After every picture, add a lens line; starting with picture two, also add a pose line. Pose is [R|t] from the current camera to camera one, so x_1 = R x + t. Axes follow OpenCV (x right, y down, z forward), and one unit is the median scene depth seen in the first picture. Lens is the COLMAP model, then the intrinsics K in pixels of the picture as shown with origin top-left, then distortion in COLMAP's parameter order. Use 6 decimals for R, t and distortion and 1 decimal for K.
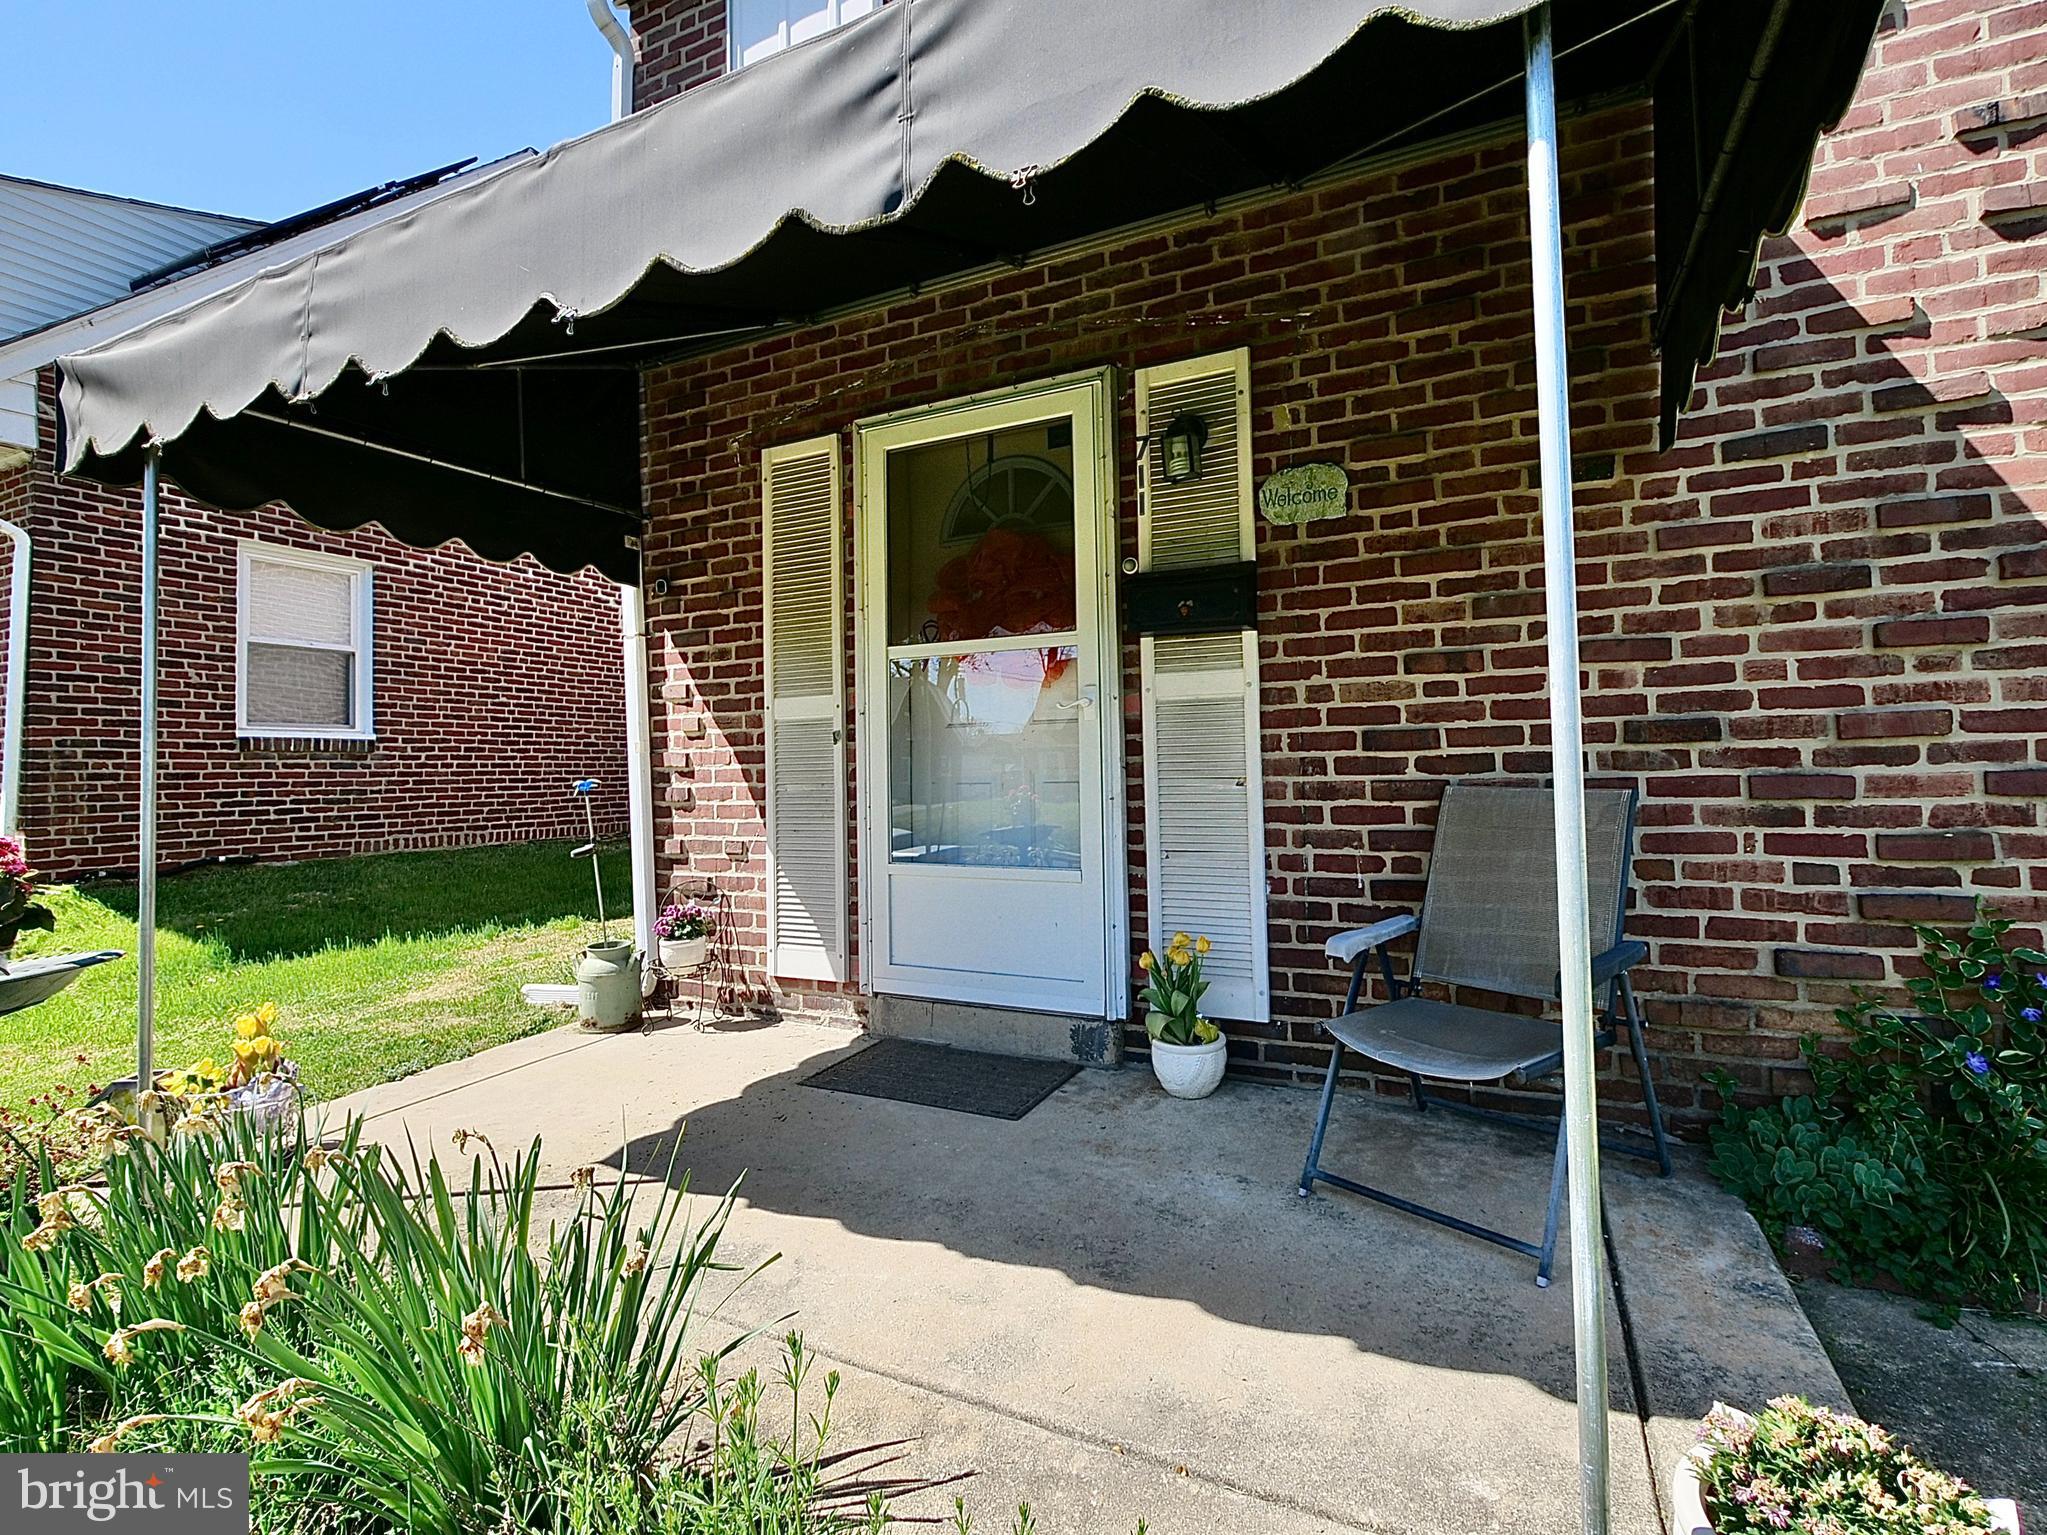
lens RADIAL K [[924.9, 0, 1052.8], [0, 924.9, 735.7], [0, 0, 1]] dist [-0.001573, 0.000082]
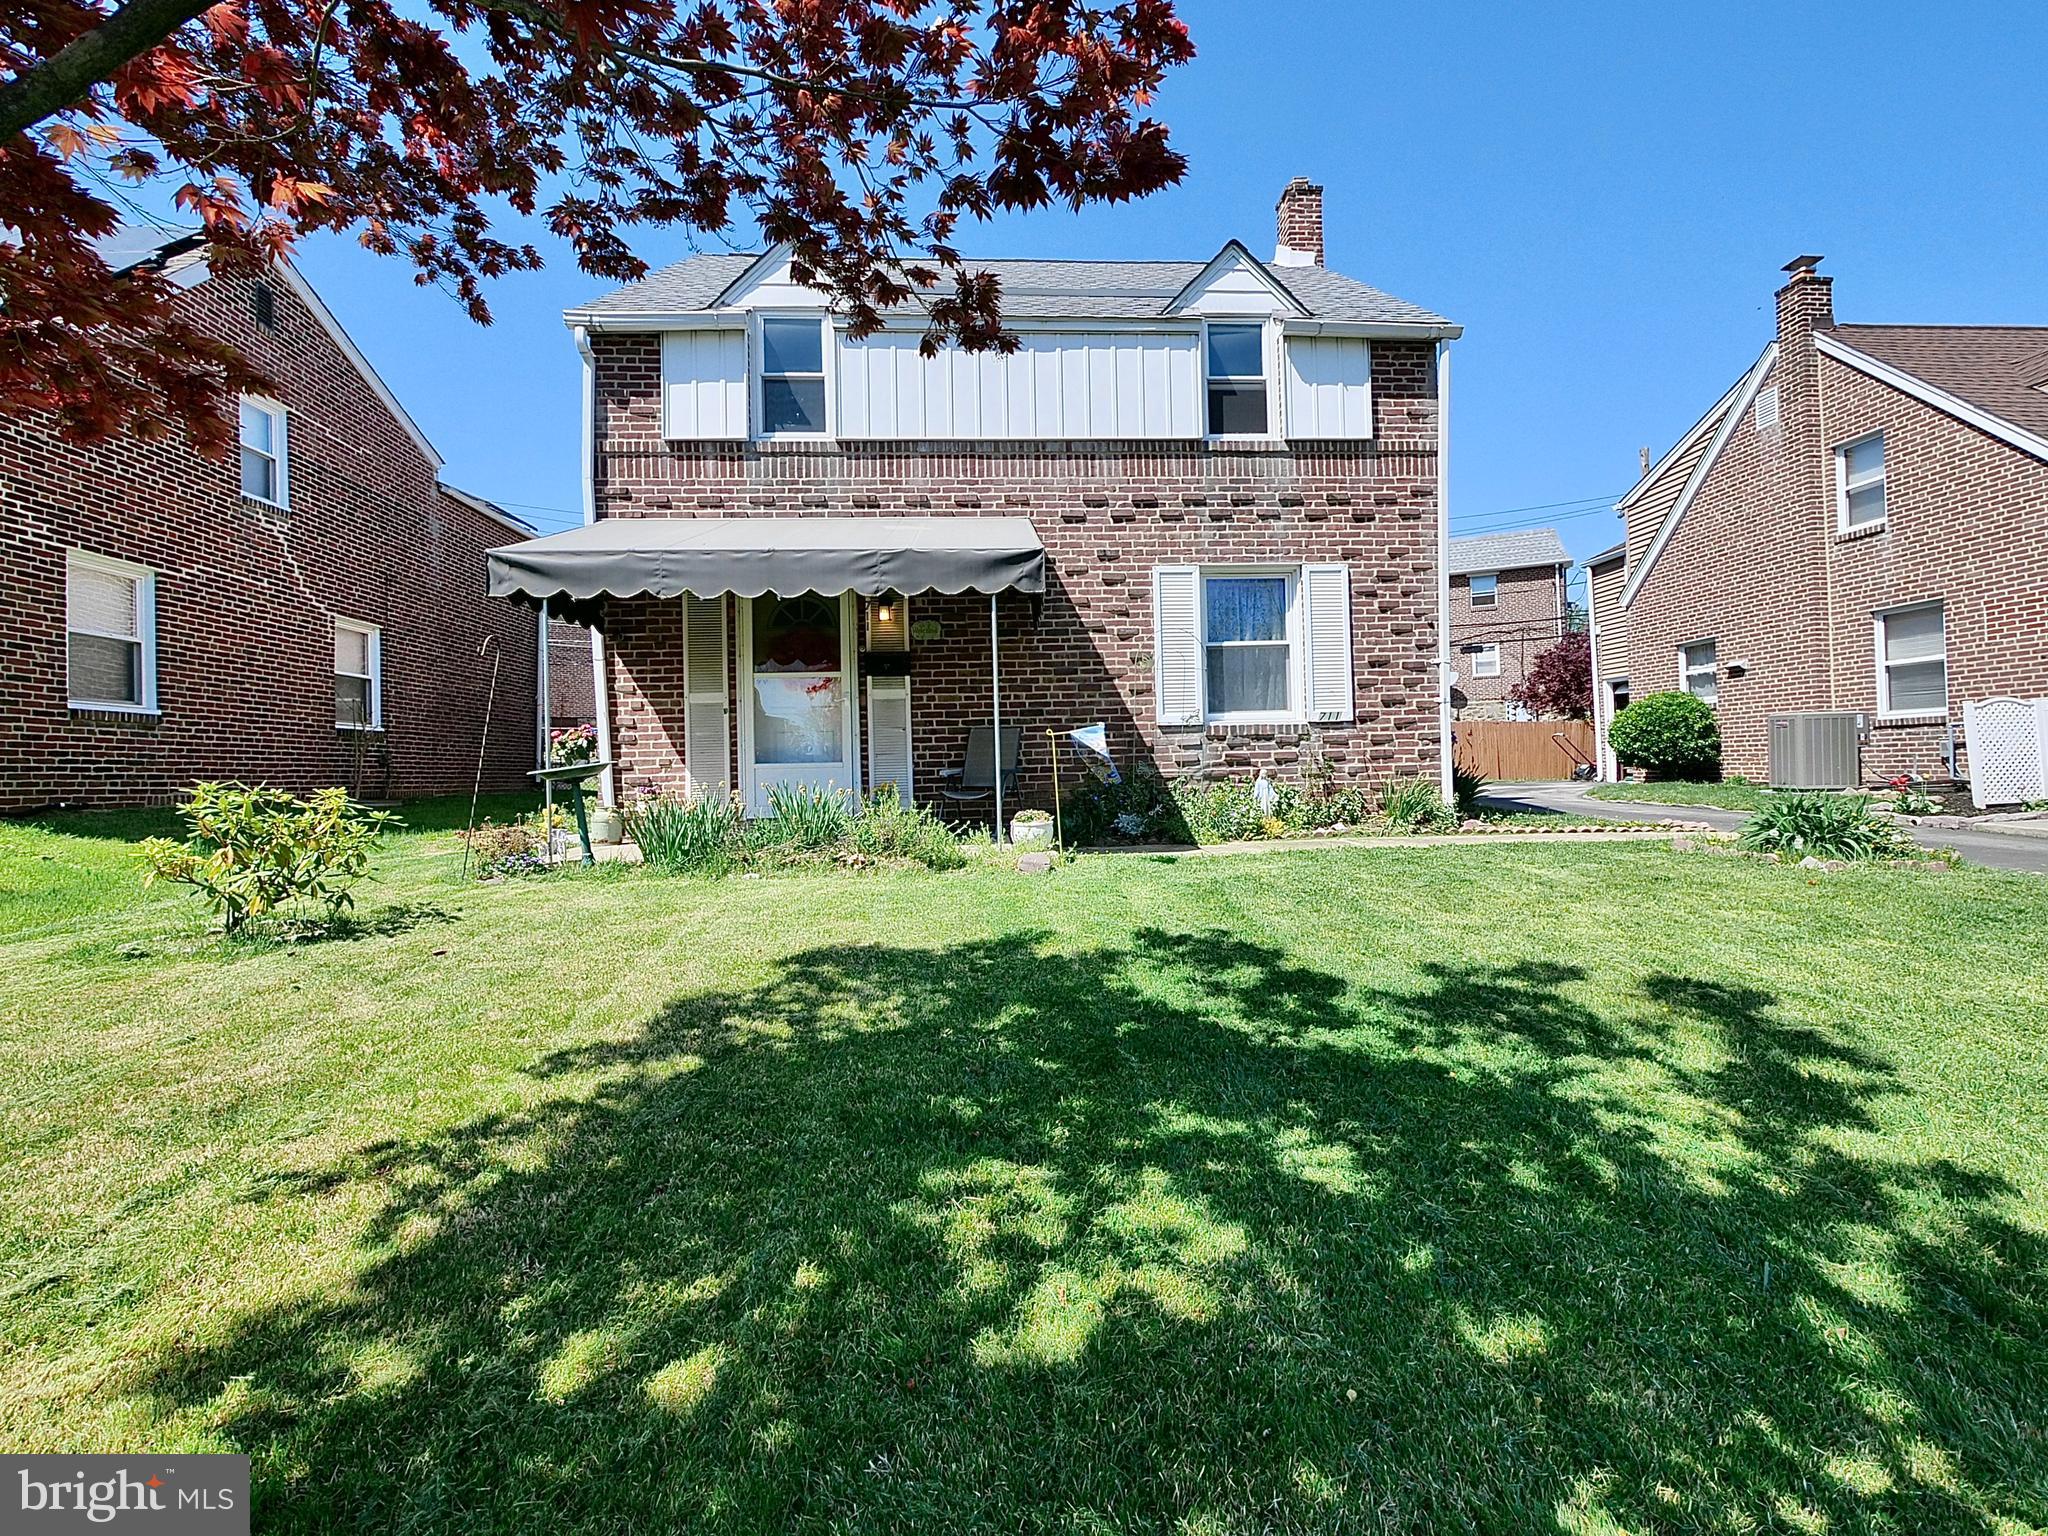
lens RADIAL K [[921.0, 0, 1029.4], [0, 921.0, 757.1], [0, 0, 1]] dist [-0.001489, 0.000517]
pose [[0.876631, 0.005791, 0.481128, -0.697210], [-0.008785, 0.999954, 0.003970, 0.103847], [-0.481082, -0.007707, 0.876642, -1.416559]]
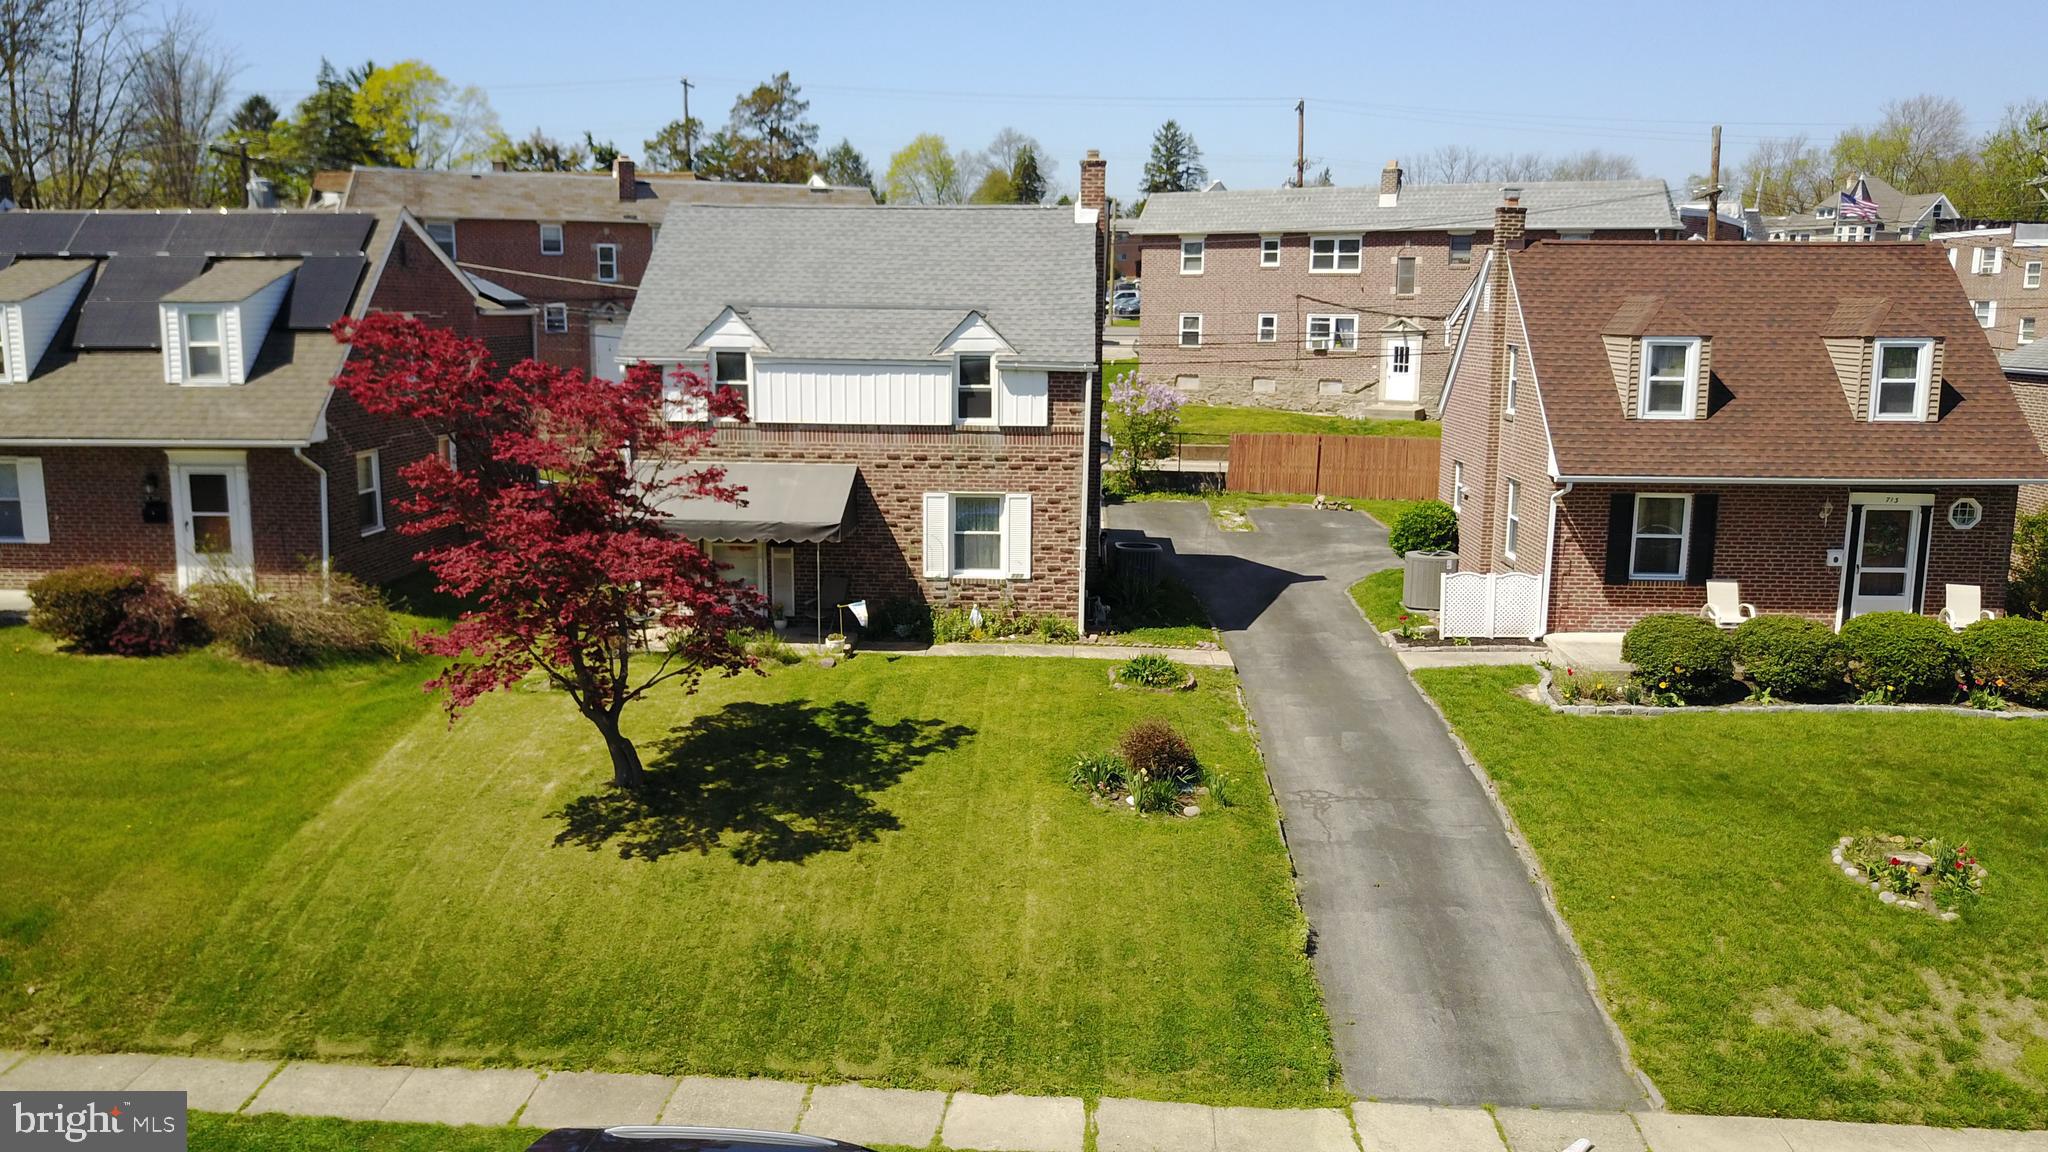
lens RADIAL K [[1584.9, 0, 1024.0], [0, 1584.9, 576.0], [0, 0, 1]] dist [-0.008528, 0.010929]
pose [[0.915102, -0.039613, 0.401271, -1.933070], [-0.044206, 0.979308, 0.197488, -1.566209], [-0.400791, -0.198460, 0.894416, -6.709250]]
